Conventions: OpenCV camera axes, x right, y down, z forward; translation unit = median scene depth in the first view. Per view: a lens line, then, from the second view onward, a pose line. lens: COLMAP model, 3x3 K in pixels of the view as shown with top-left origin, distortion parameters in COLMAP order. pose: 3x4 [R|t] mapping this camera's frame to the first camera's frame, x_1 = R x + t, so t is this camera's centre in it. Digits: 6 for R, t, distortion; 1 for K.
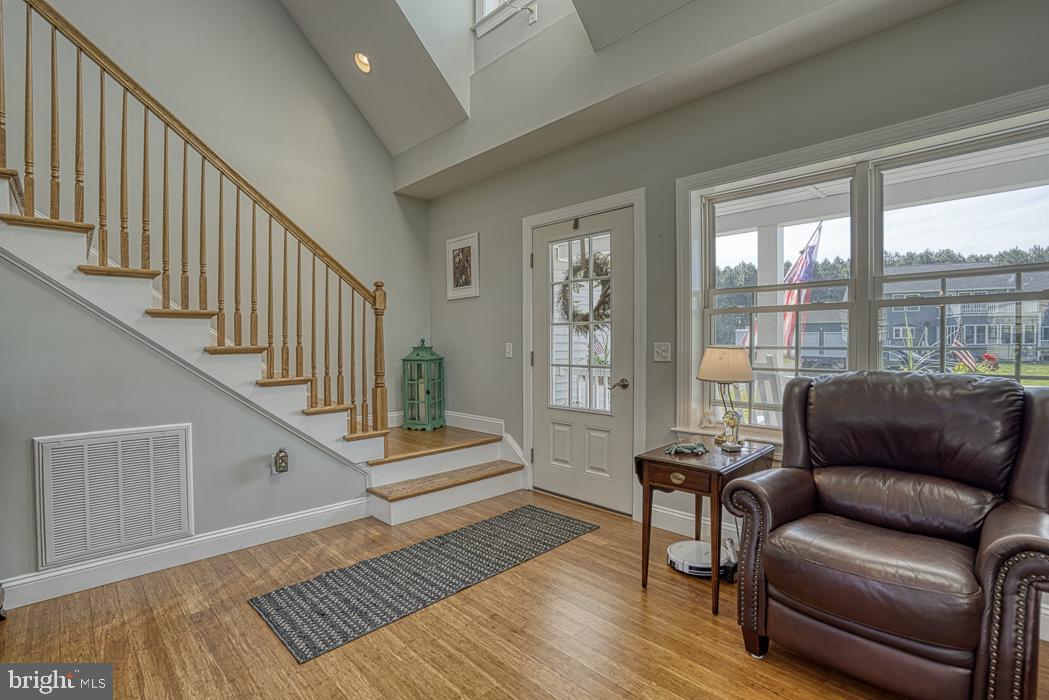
lens RADIAL K [[490.2, 0, 517.7], [0, 490.2, 354.8], [0, 0, 1]] dist [-0.035147, 0.005223]
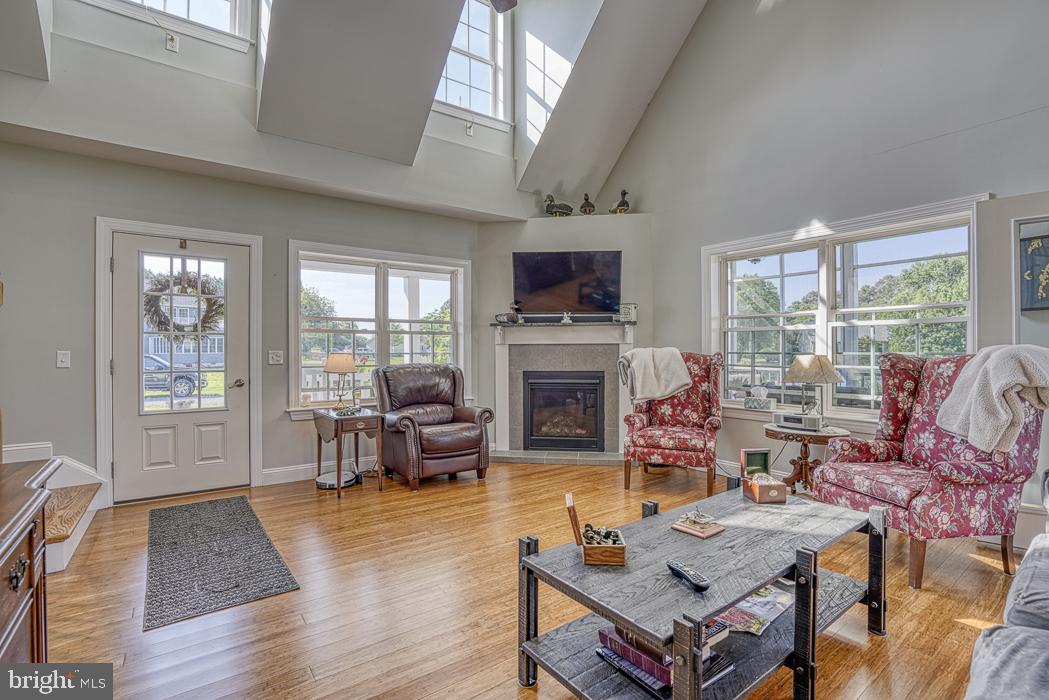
lens RADIAL K [[490.2, 0, 531.6], [0, 490.2, 345.5], [0, 0, 1]] dist [-0.035147, 0.005223]
pose [[0.115640, 0.009375, 0.993247, -0.922805], [0.023240, 0.999656, -0.012141, -0.004933], [-0.993019, 0.024487, 0.115382, 0.095810]]
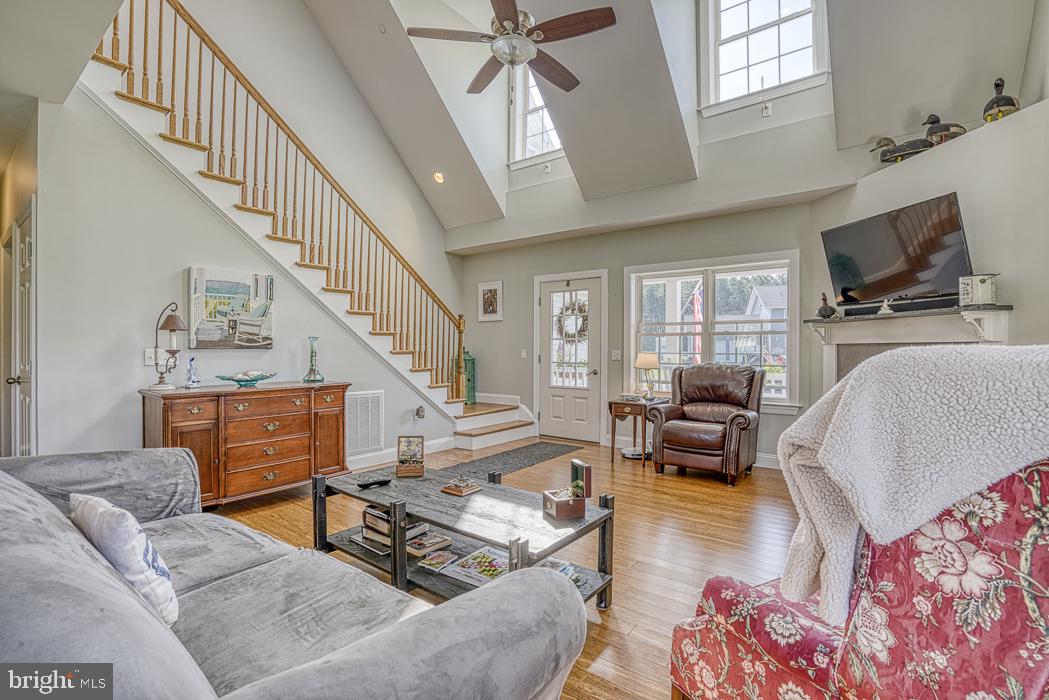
lens RADIAL K [[490.2, 0, 523.4], [0, 490.2, 354.4], [0, 0, 1]] dist [-0.035147, 0.005223]
pose [[0.988035, 0.006902, 0.154073, -0.334252], [-0.004967, 0.999904, -0.012939, 0.016843], [-0.154147, 0.012019, 0.987975, -0.783245]]
